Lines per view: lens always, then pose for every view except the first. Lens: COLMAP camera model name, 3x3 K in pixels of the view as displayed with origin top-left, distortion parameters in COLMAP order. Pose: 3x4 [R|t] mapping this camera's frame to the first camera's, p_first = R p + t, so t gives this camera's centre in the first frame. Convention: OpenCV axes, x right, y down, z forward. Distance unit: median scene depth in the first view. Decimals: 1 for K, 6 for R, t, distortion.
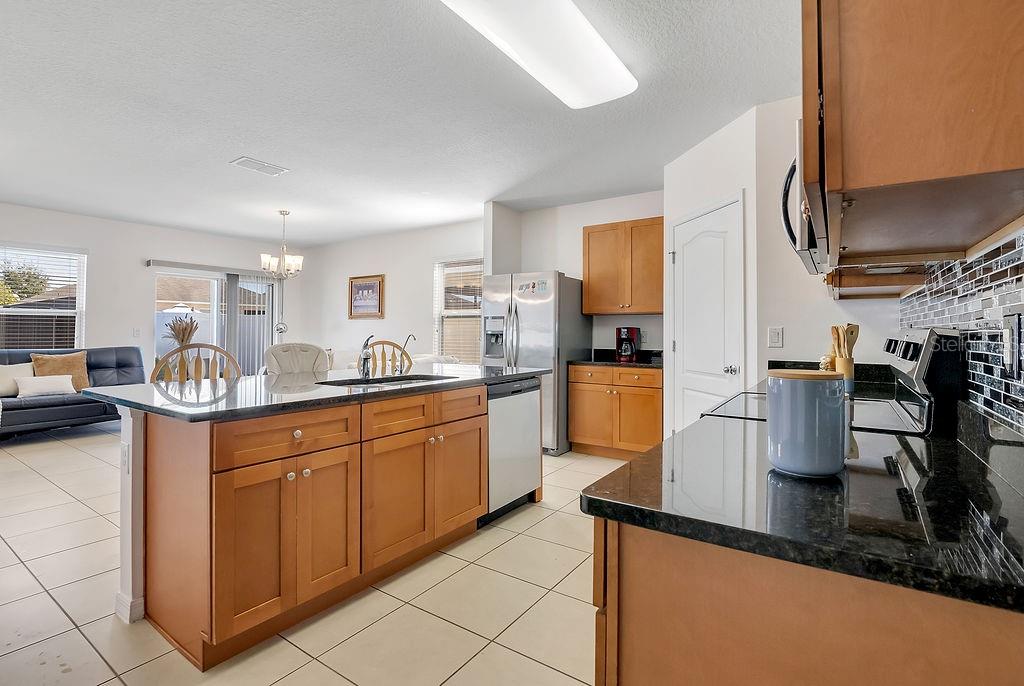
lens RADIAL K [[483.7, 0, 499.2], [0, 483.7, 328.7], [0, 0, 1]] dist [-0.029259, 0.000368]
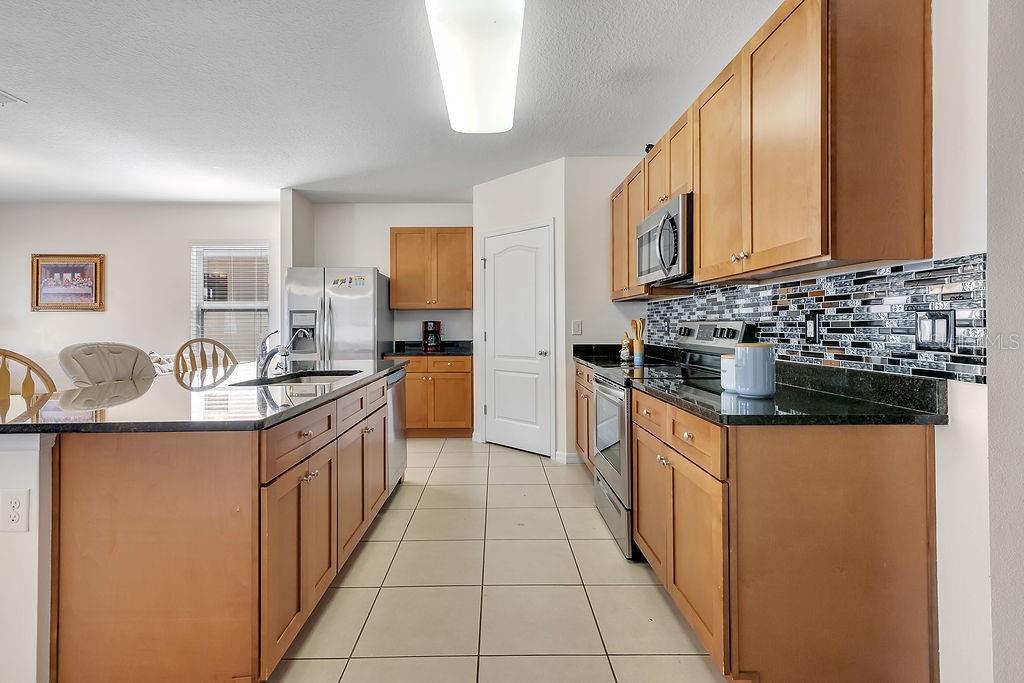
lens RADIAL K [[471.2, 0, 500.0], [0, 471.2, 327.4], [0, 0, 1]] dist [0.004476, 0.000498]
pose [[0.815439, -0.012049, 0.578717, -0.245557], [0.005406, 0.999898, 0.013202, -0.001694], [-0.578818, -0.007637, 0.815421, 0.006370]]
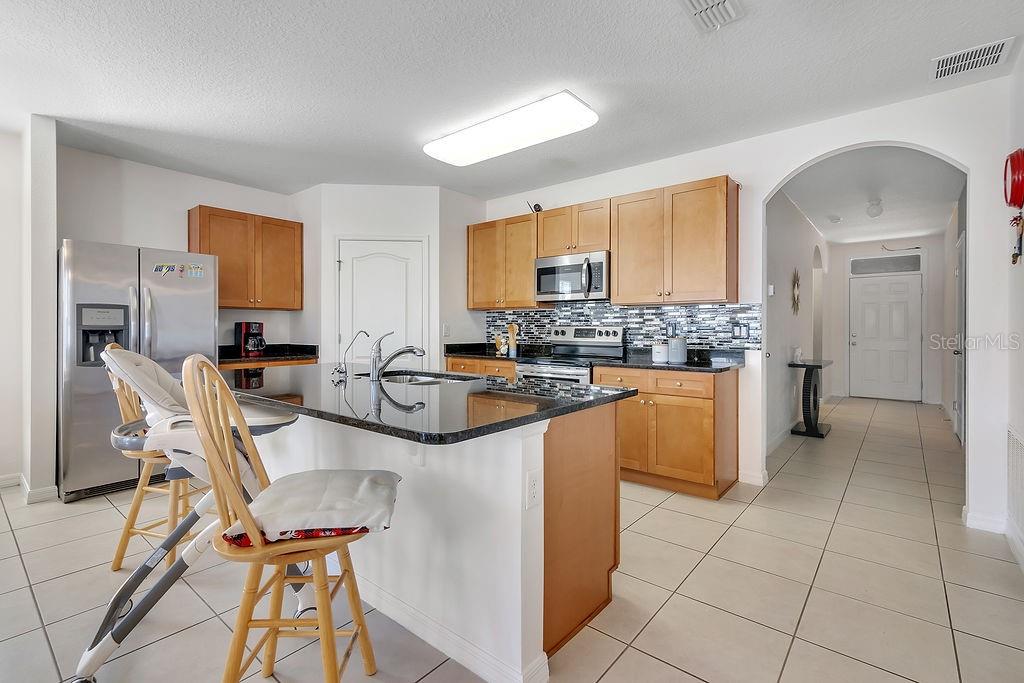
lens RADIAL K [[471.2, 0, 500.0], [0, 471.2, 327.4], [0, 0, 1]] dist [0.004476, 0.000498]
pose [[0.097358, -0.004553, 0.995239, -0.644318], [-0.008381, 0.999950, 0.005394, -0.001579], [-0.995214, -0.008866, 0.097315, 0.400087]]
